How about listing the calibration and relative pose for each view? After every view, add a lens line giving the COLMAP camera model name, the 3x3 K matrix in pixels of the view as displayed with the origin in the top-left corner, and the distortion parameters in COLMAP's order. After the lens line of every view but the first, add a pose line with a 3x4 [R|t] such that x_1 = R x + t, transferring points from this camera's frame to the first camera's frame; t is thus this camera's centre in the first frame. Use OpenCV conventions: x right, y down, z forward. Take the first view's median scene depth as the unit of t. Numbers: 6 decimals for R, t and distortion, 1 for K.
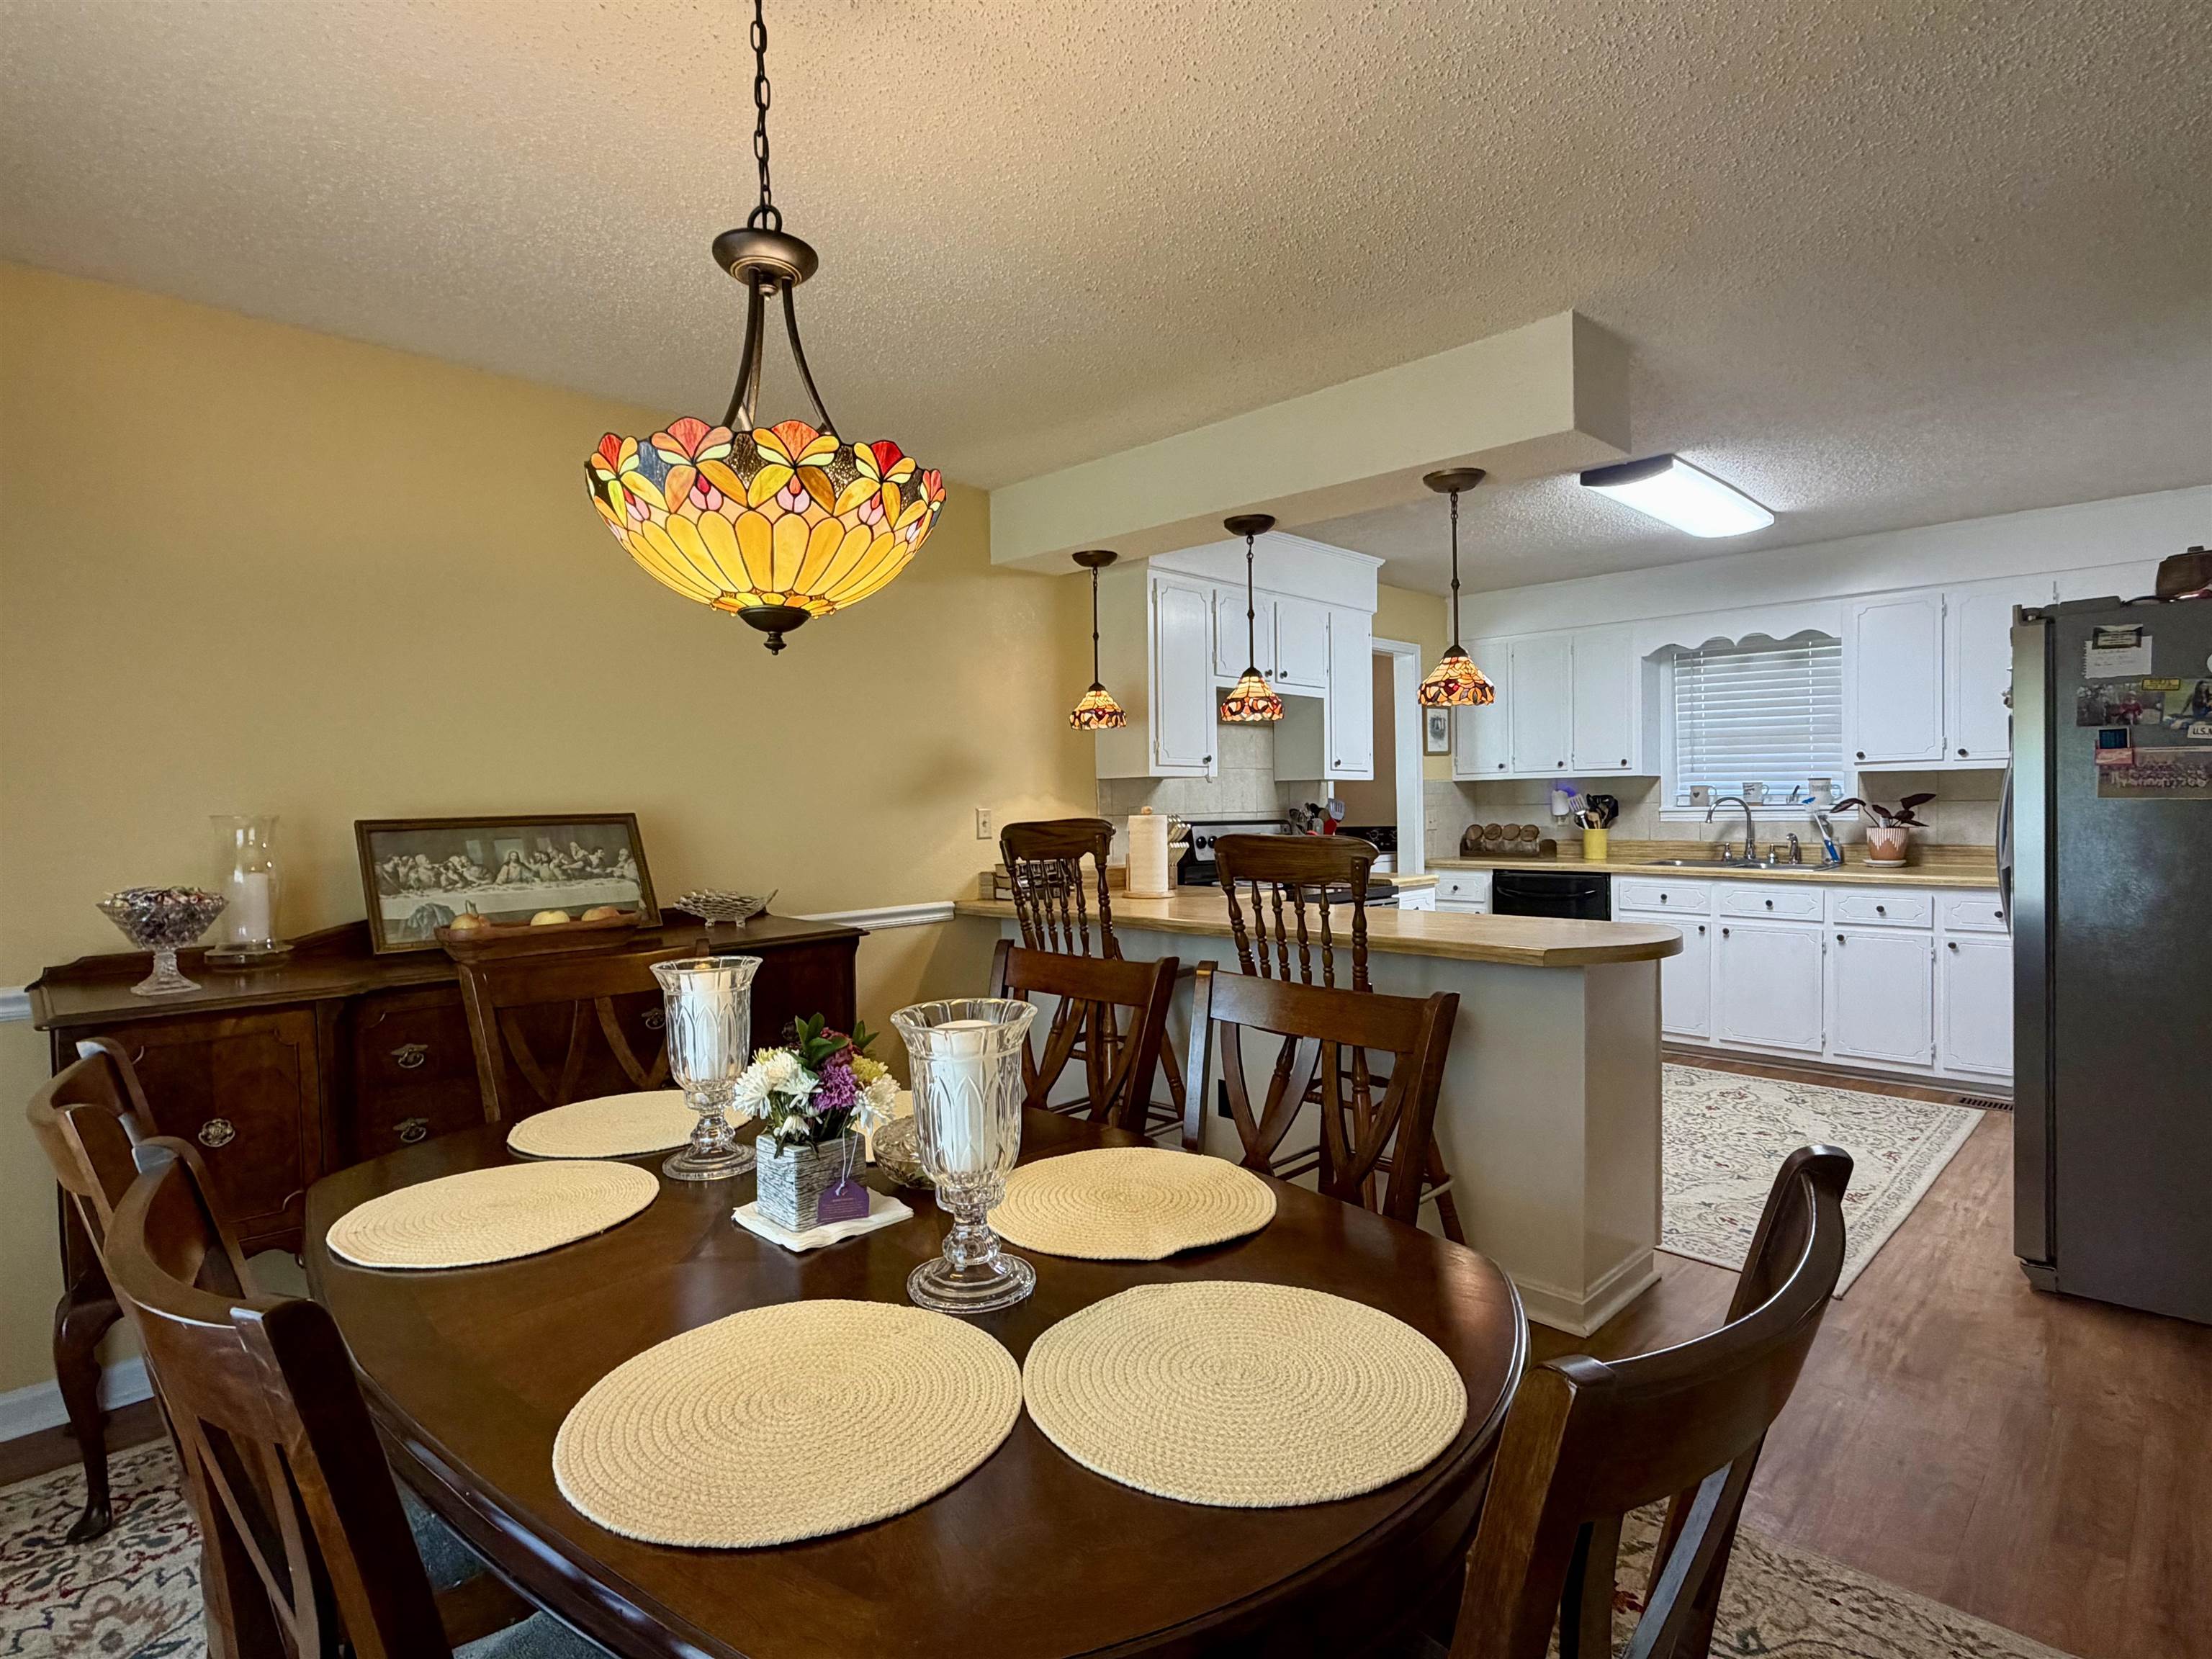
lens RADIAL K [[1103.0, 0, 1097.6], [0, 1103.0, 829.9], [0, 0, 1]] dist [-0.003864, 0.000066]
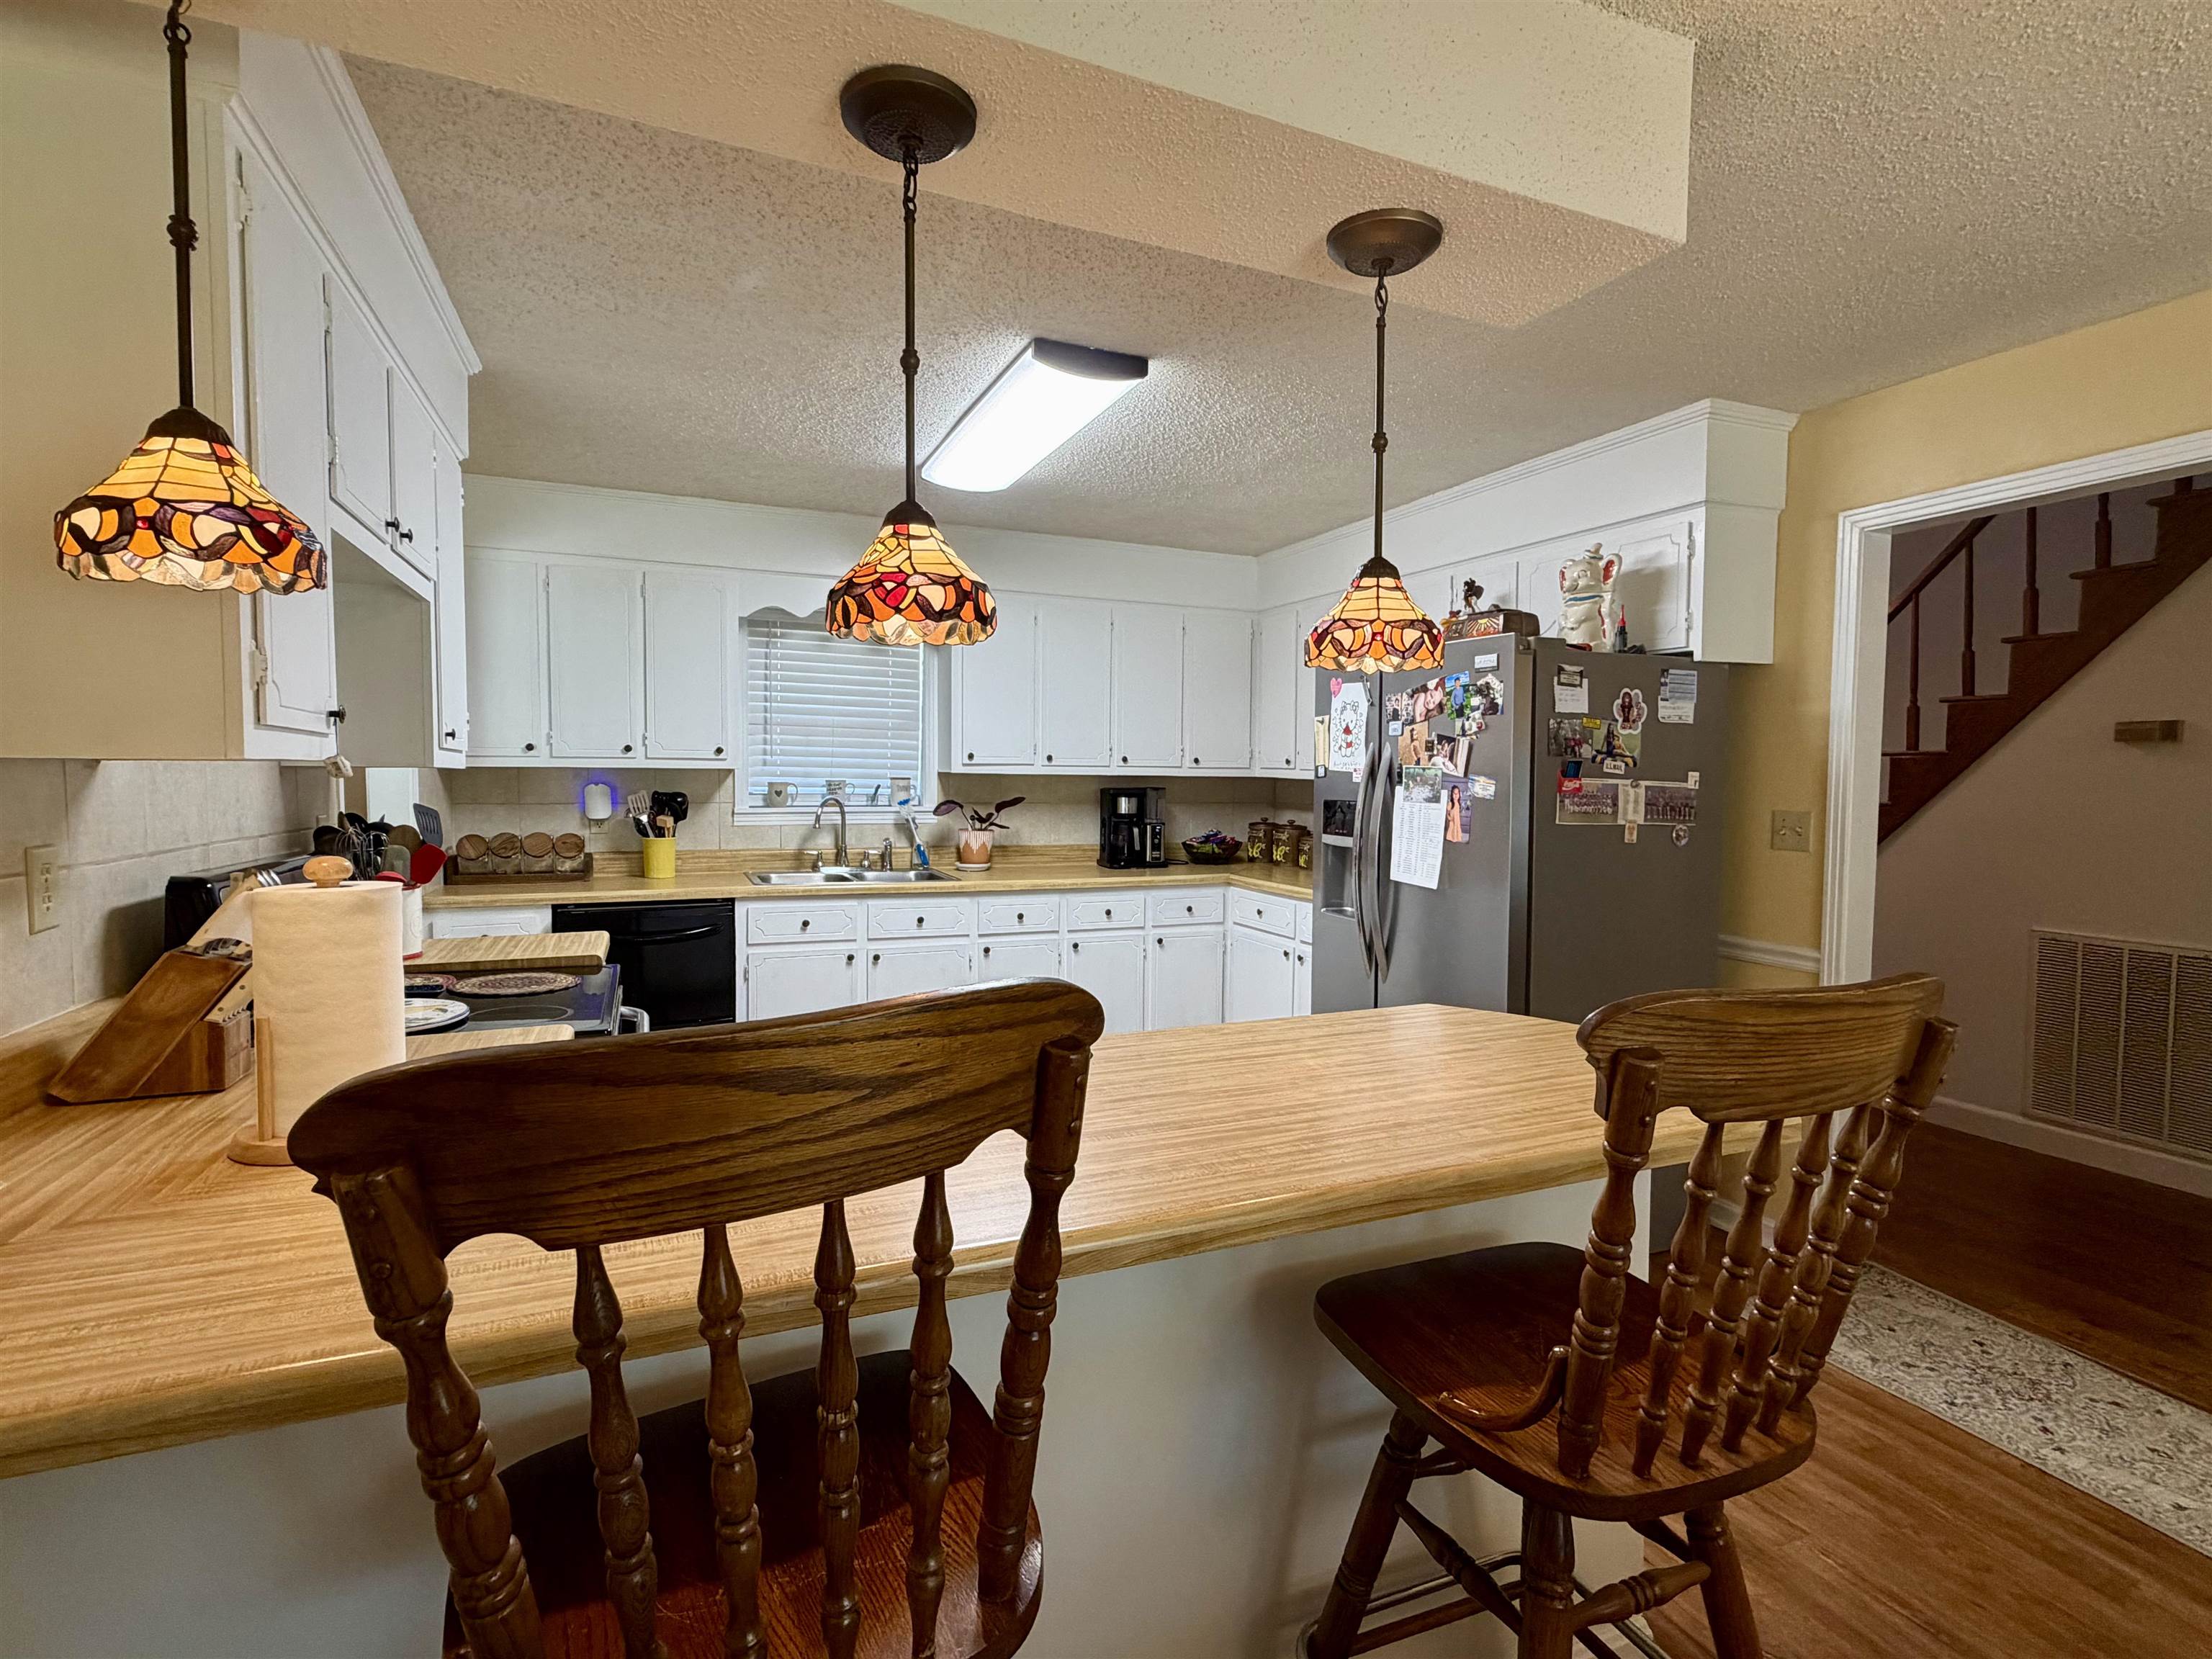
lens RADIAL K [[1060.6, 0, 1102.2], [0, 1060.6, 827.3], [0, 0, 1]] dist [-0.003755, 0.000036]
pose [[0.371193, -0.027254, 0.928156, -0.116760], [0.007602, 0.999625, 0.026312, -0.027530], [-0.928525, -0.002711, 0.371261, 0.513179]]
